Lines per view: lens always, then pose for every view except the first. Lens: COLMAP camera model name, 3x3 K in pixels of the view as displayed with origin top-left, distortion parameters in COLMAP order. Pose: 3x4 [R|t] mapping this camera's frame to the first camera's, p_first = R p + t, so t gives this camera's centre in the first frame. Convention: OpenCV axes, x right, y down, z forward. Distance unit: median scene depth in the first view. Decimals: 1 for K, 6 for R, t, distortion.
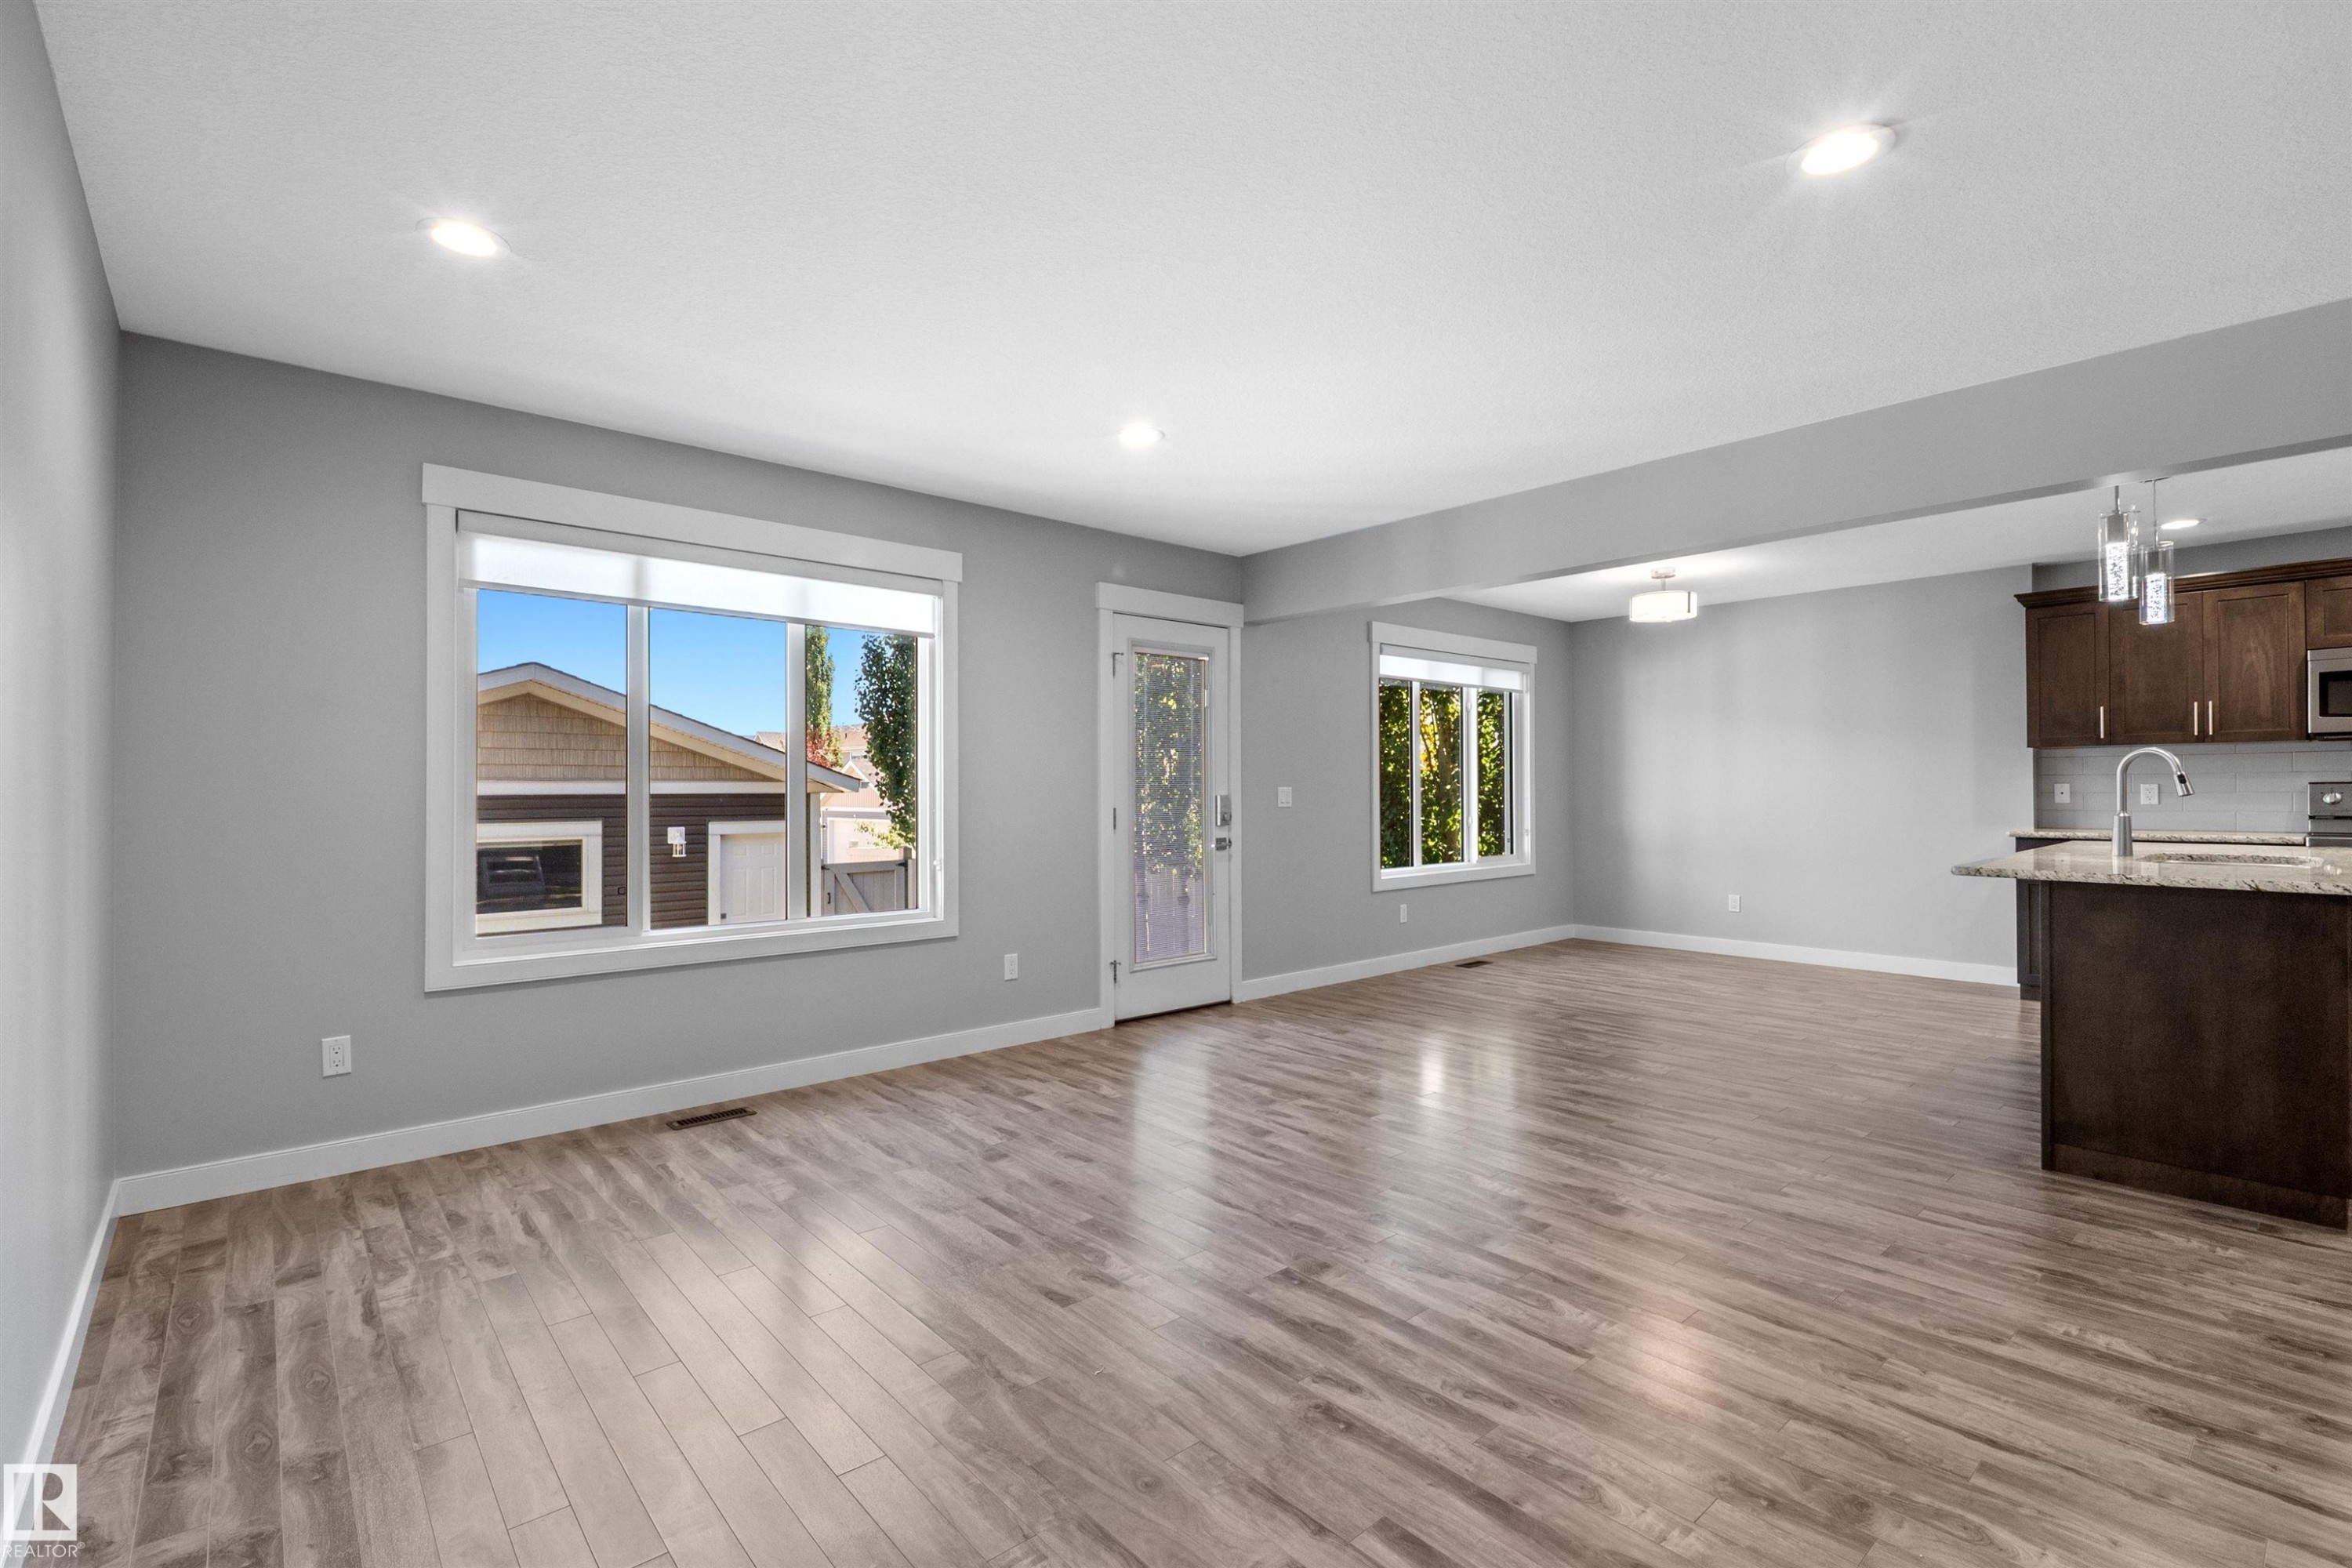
lens RADIAL K [[1050.8, 0, 1140.8], [0, 1050.8, 768.2], [0, 0, 1]] dist [0.006019, -0.002610]
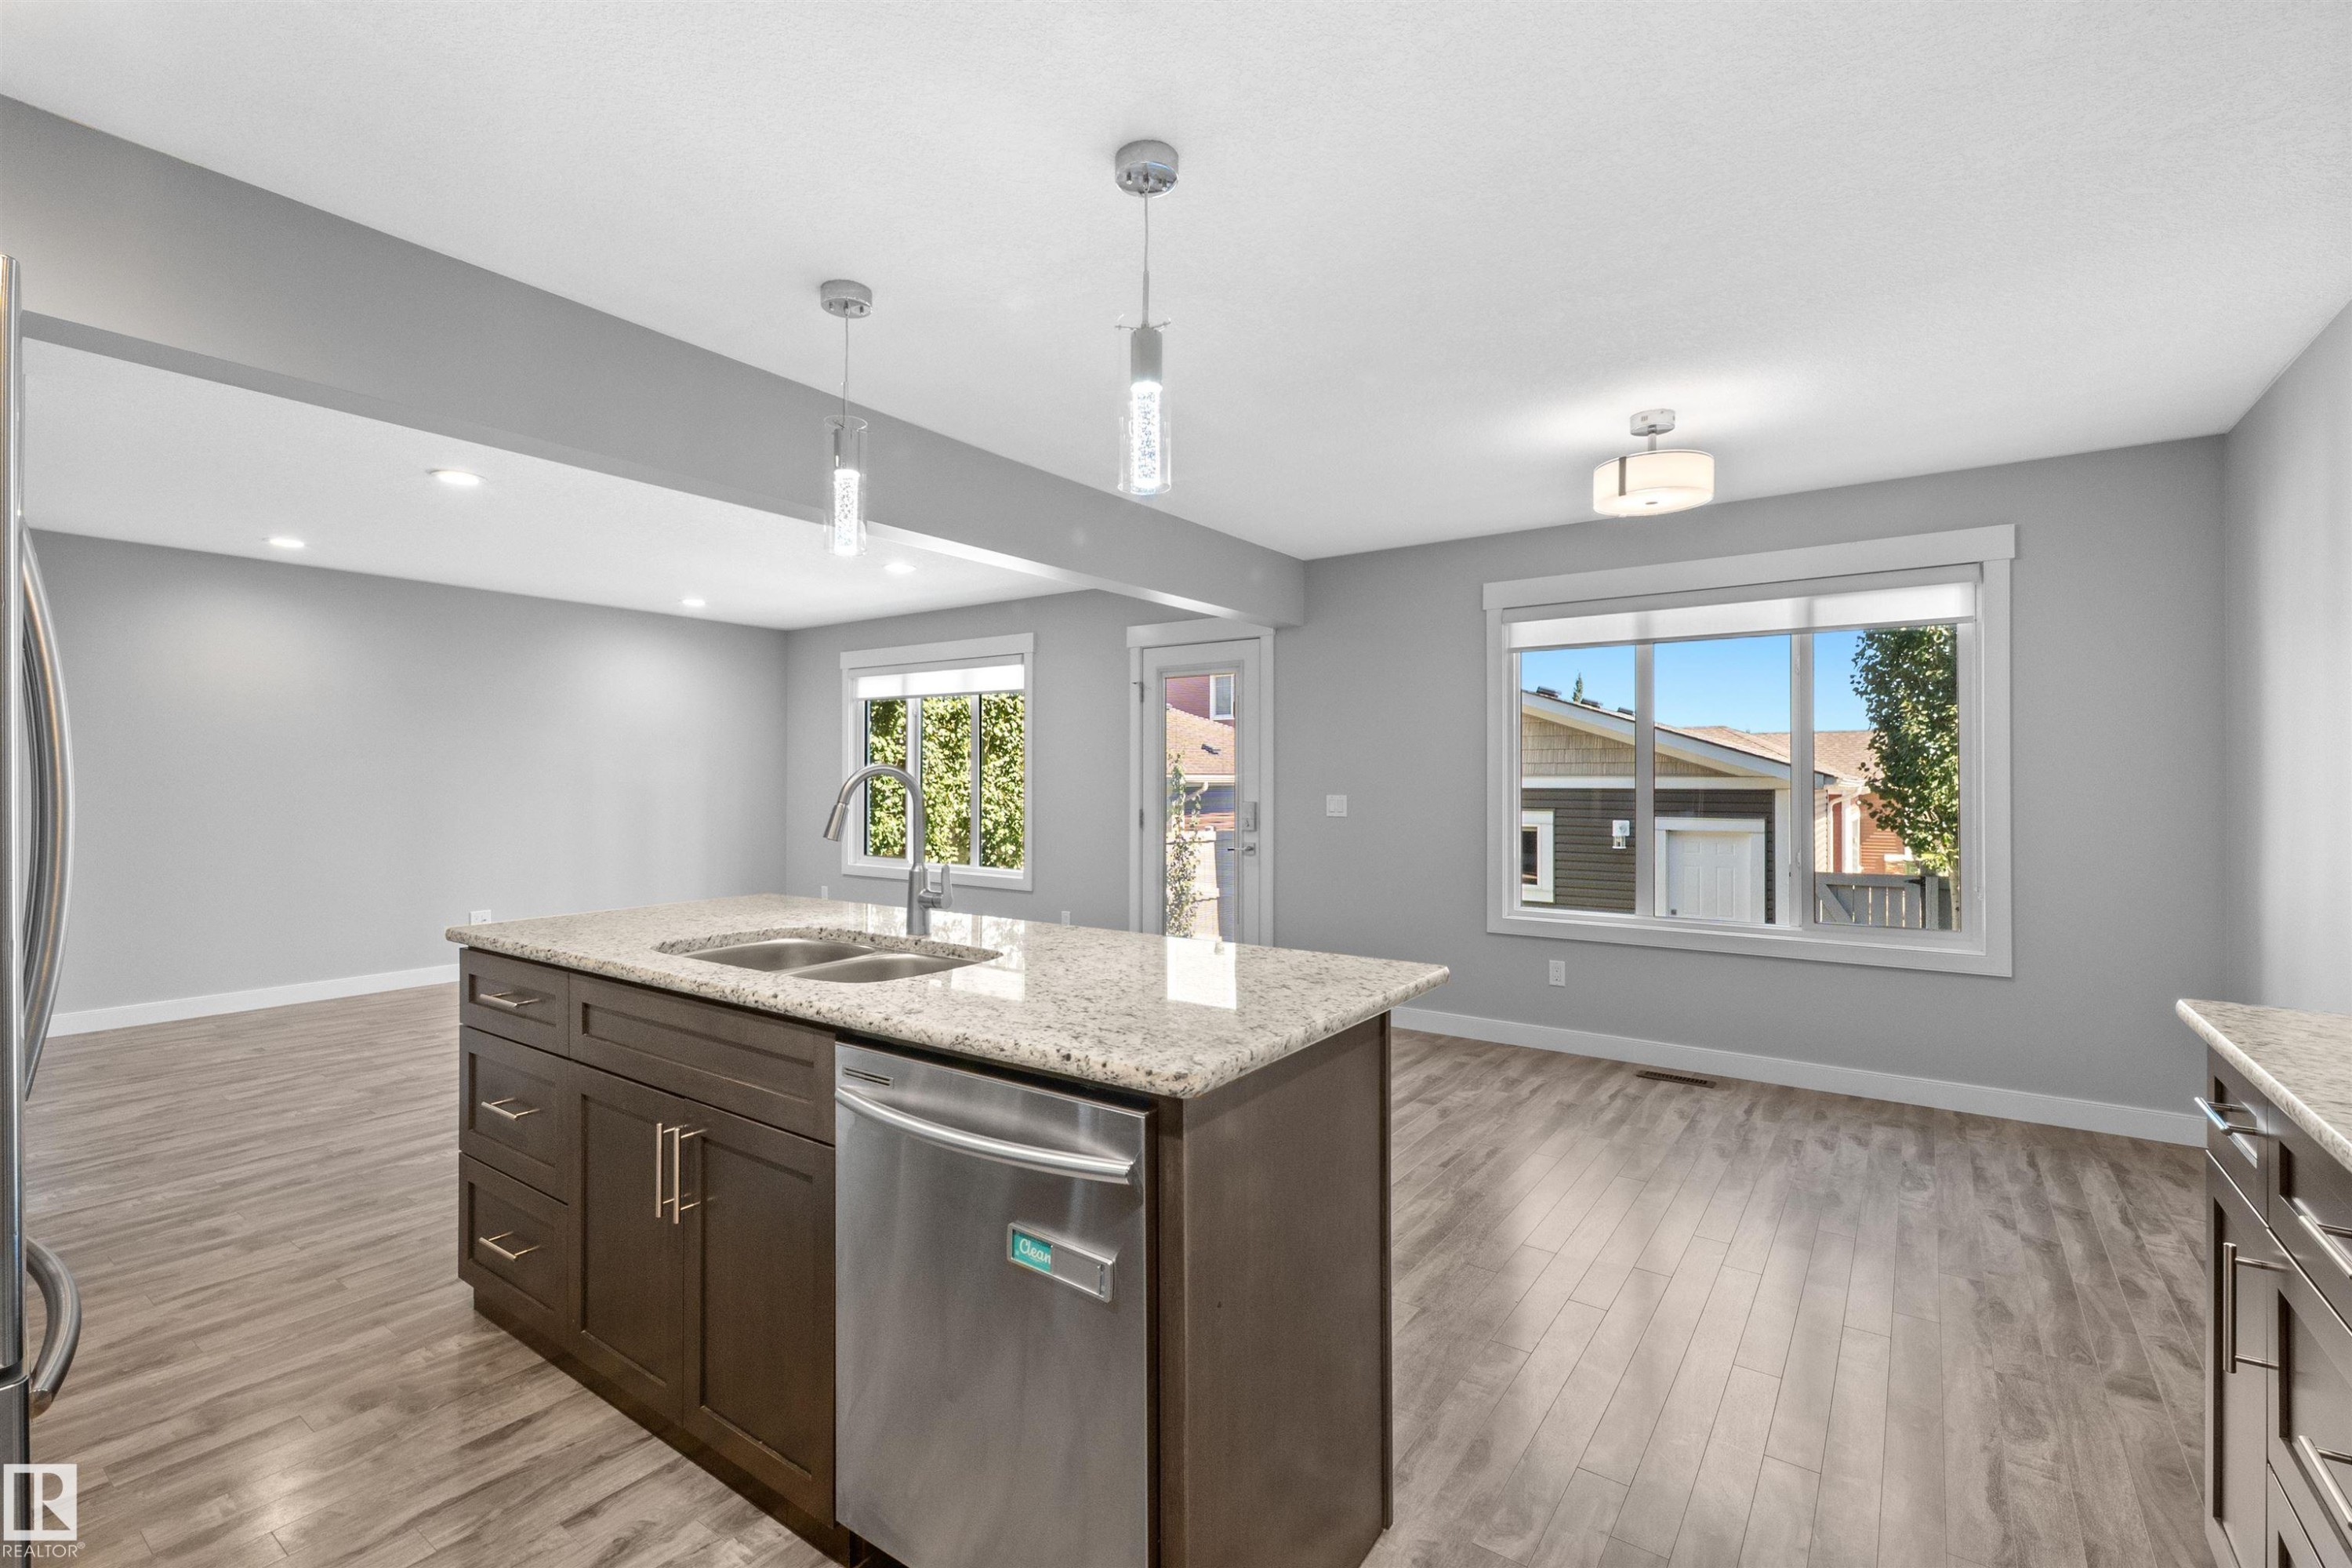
lens RADIAL K [[1050.8, 0, 1157.2], [0, 1050.8, 786.7], [0, 0, 1]] dist [0.006019, -0.002610]
pose [[0.232788, 0.013238, -0.972437, 1.052459], [0.016329, 0.999713, 0.017519, -0.009387], [0.972390, -0.019957, 0.232505, 0.666956]]
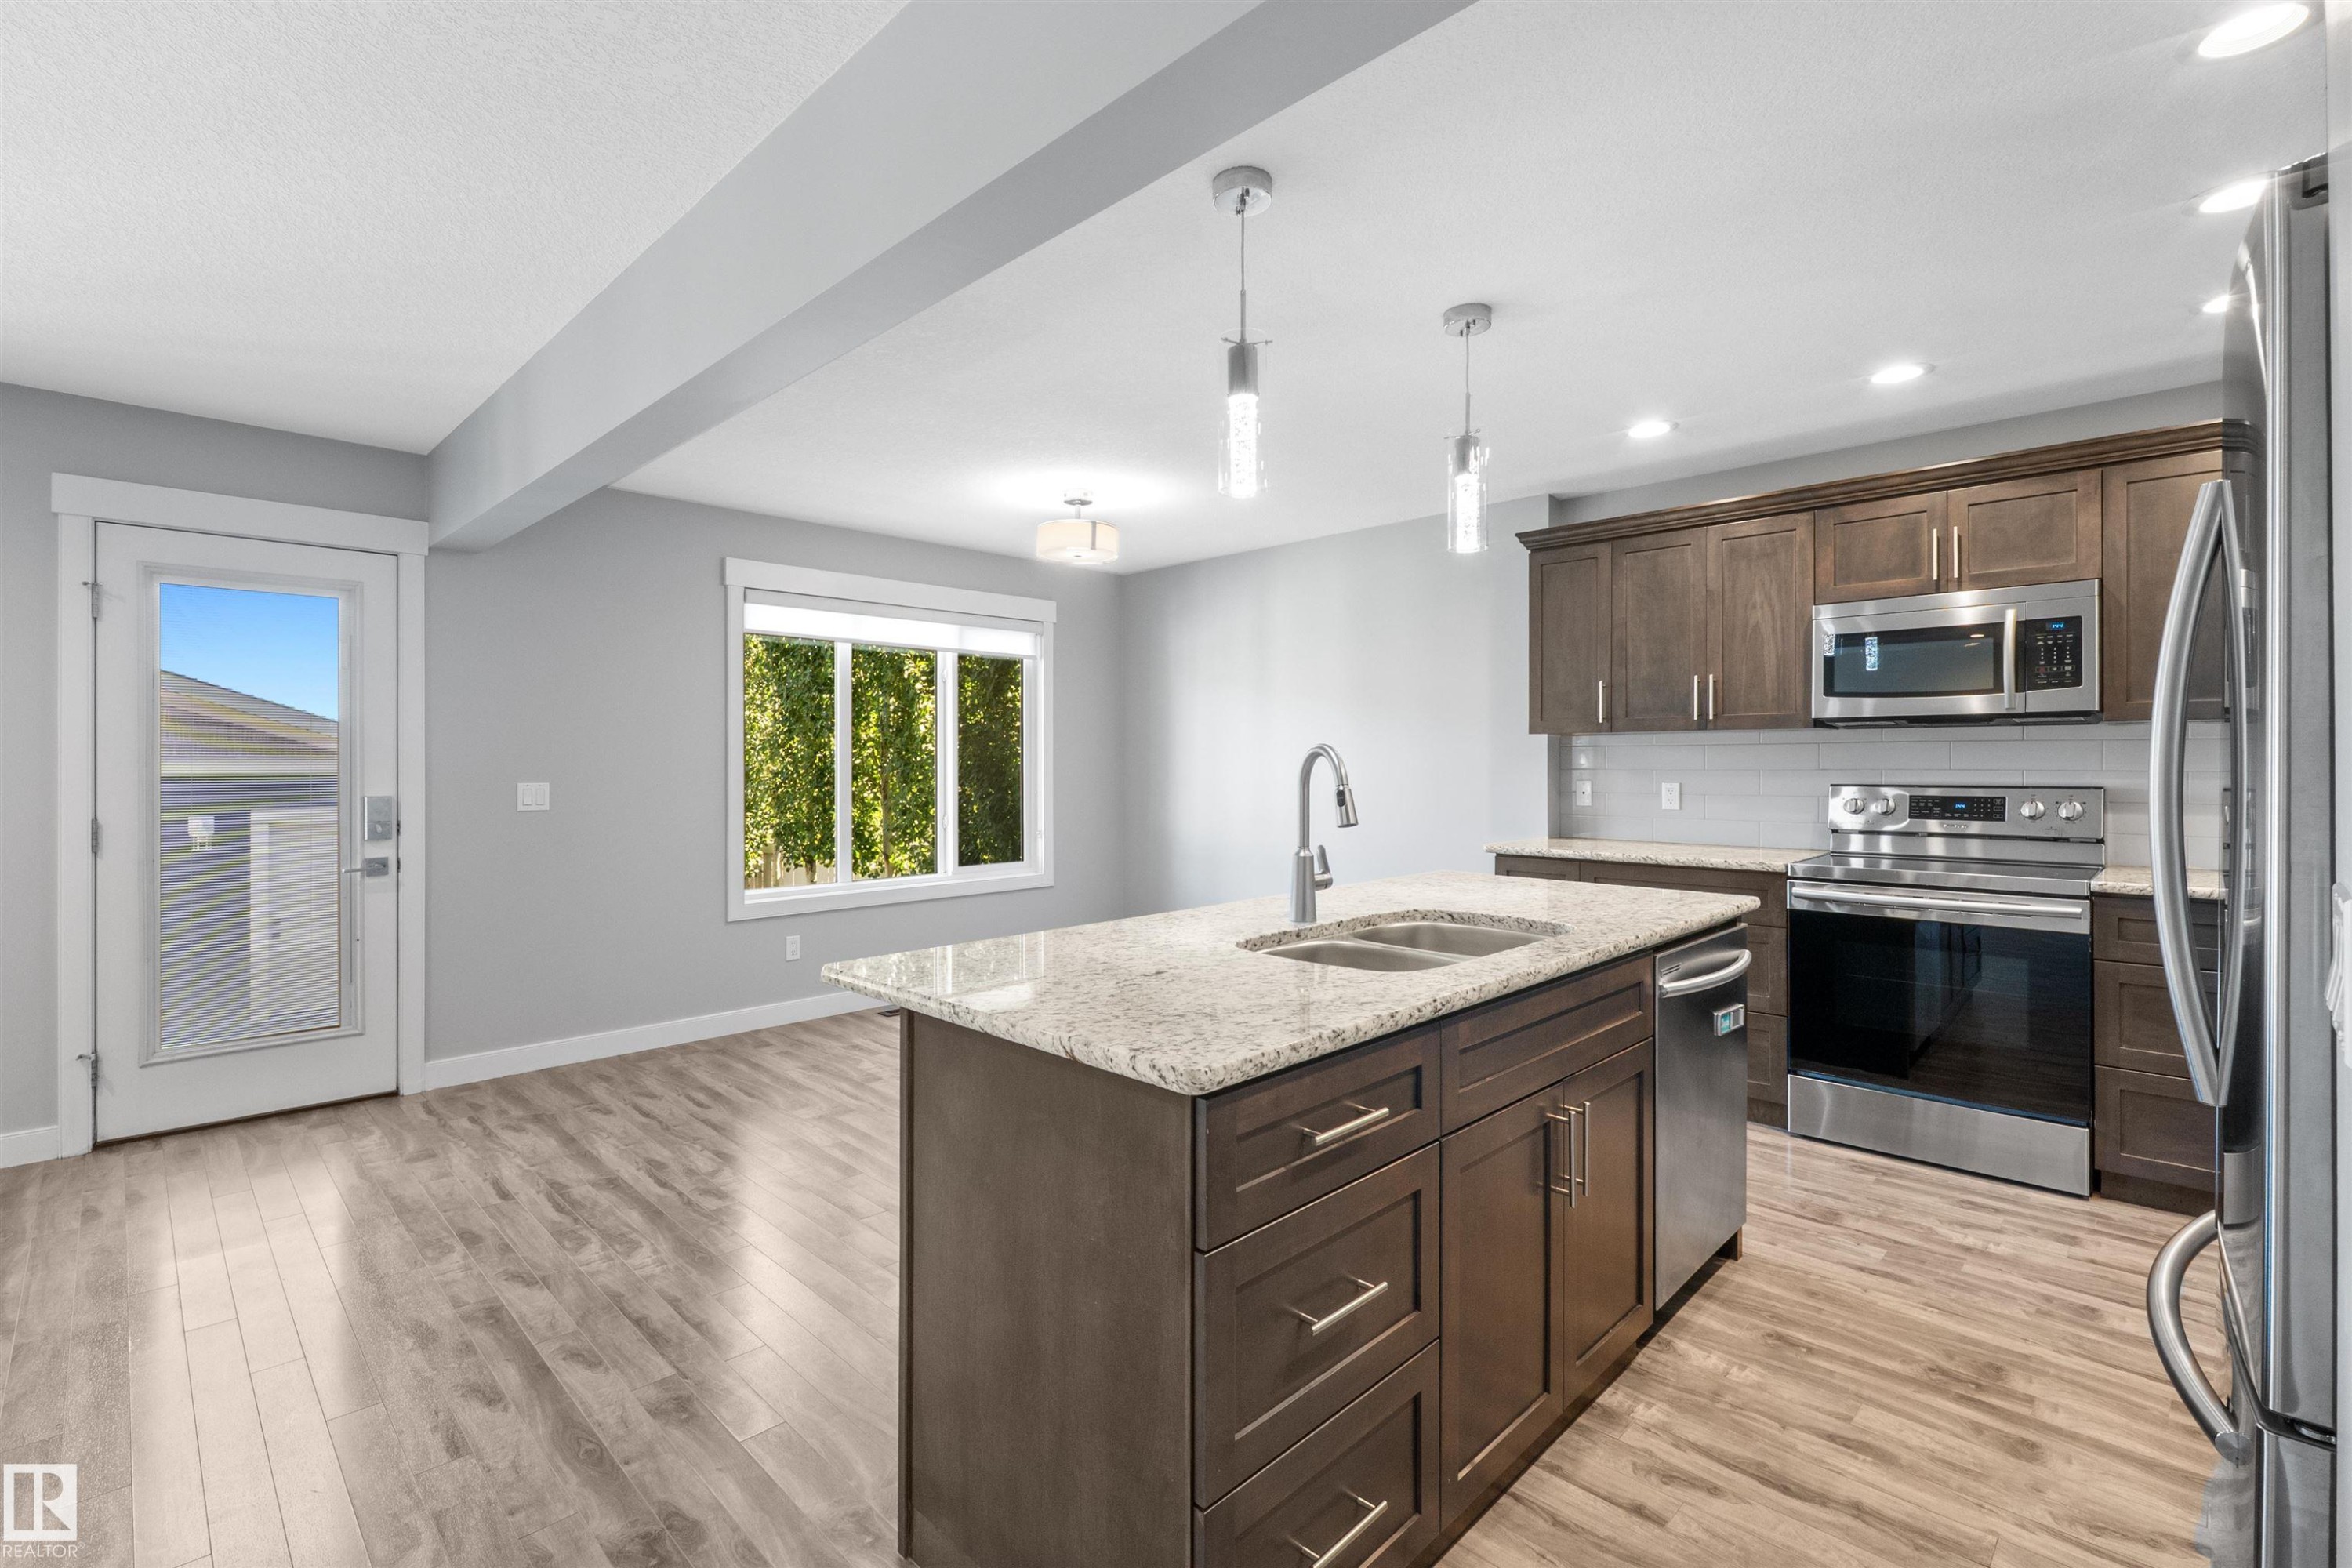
lens RADIAL K [[1051.2, 0, 1151.7], [0, 1051.2, 761.2], [0, 0, 1]] dist [-0.001947, -0.001856]
pose [[0.997178, 0.003943, 0.074969, 0.533616], [-0.005373, 0.999807, 0.018875, -0.013500], [-0.074880, -0.019225, 0.997007, 0.272785]]
